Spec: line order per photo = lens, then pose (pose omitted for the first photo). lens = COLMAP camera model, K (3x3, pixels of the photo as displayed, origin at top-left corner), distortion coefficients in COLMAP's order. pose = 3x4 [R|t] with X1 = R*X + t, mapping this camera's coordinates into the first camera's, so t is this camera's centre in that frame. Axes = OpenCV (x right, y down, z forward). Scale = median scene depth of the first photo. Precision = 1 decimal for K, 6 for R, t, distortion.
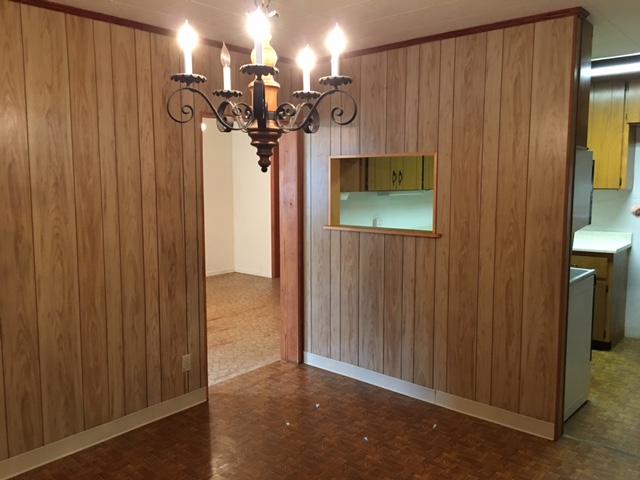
lens RADIAL K [[544.5, 0, 310.5], [0, 544.5, 238.1], [0, 0, 1]] dist [0.082137, -0.091898]
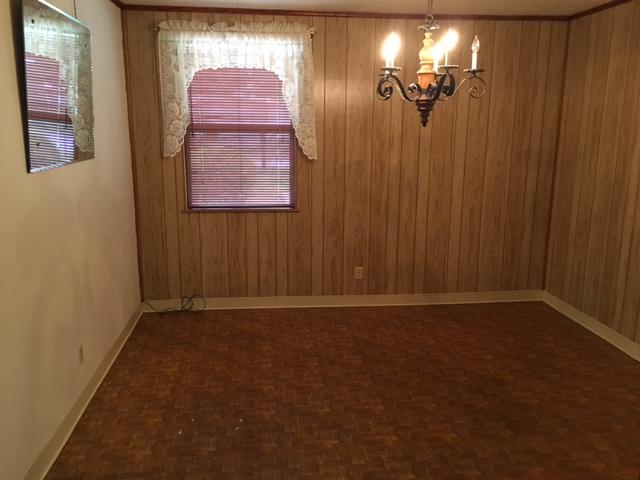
lens RADIAL K [[544.5, 0, 317.4], [0, 544.5, 241.3], [0, 0, 1]] dist [0.082137, -0.091898]
pose [[-0.676889, 0.151377, -0.720352, 0.734344], [-0.083814, 0.956411, 0.279740, -0.121347], [0.731298, 0.249728, -0.634696, 1.017301]]
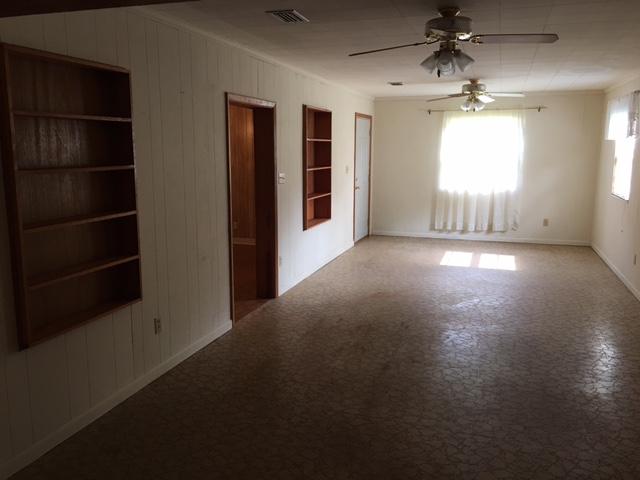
lens RADIAL K [[544.5, 0, 316.0], [0, 544.5, 243.4], [0, 0, 1]] dist [0.082137, -0.091898]
pose [[-0.923613, 0.065397, -0.377707, 0.271923], [-0.042459, 0.961823, 0.270359, -0.324135], [0.380967, 0.265744, -0.885575, 2.869677]]
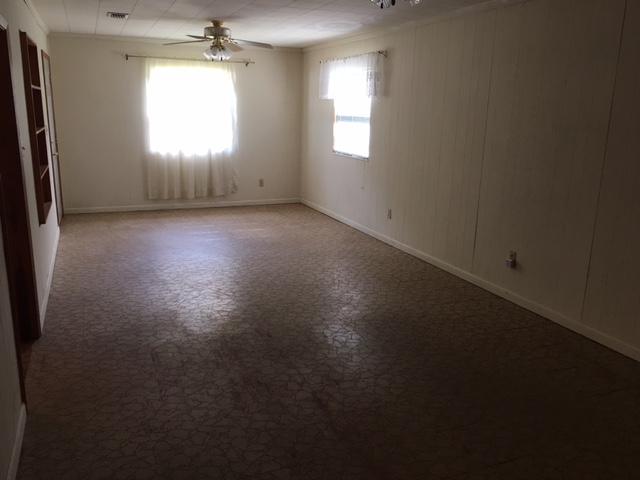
lens RADIAL K [[544.5, 0, 313.2], [0, 544.5, 237.0], [0, 0, 1]] dist [0.082137, -0.091898]
pose [[-0.448175, 0.200878, -0.871084, 0.437745], [-0.115808, 0.953168, 0.279391, -0.250463], [0.886413, 0.226095, -0.403923, 2.197322]]
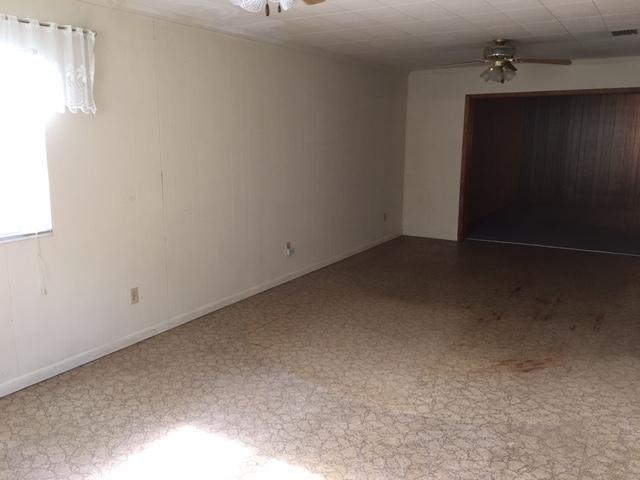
lens RADIAL K [[544.5, 0, 314.8], [0, 544.5, 238.1], [0, 0, 1]] dist [0.082137, -0.091898]
pose [[0.986592, -0.029950, 0.160437, -1.249297], [0.015878, 0.995969, 0.088284, -0.044488], [-0.162435, -0.084553, 0.983090, 0.288180]]
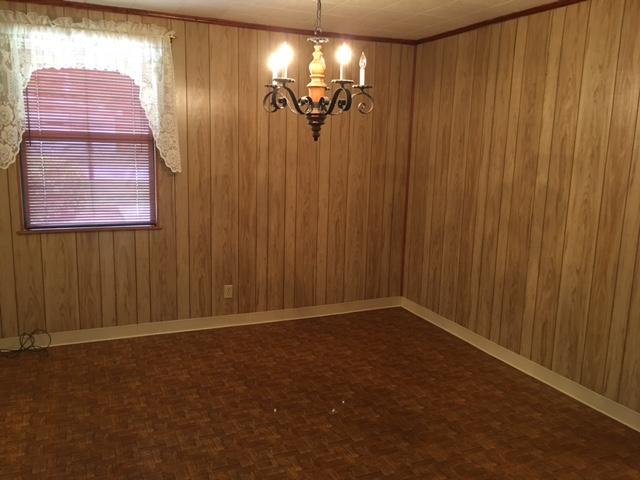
lens RADIAL K [[544.5, 0, 311.8], [0, 544.5, 237.7], [0, 0, 1]] dist [0.082137, -0.091898]
pose [[-0.431437, 0.152345, -0.889187, 0.741829], [-0.121353, 0.966880, 0.224538, -0.110337], [0.893944, 0.204780, -0.398660, 0.904213]]
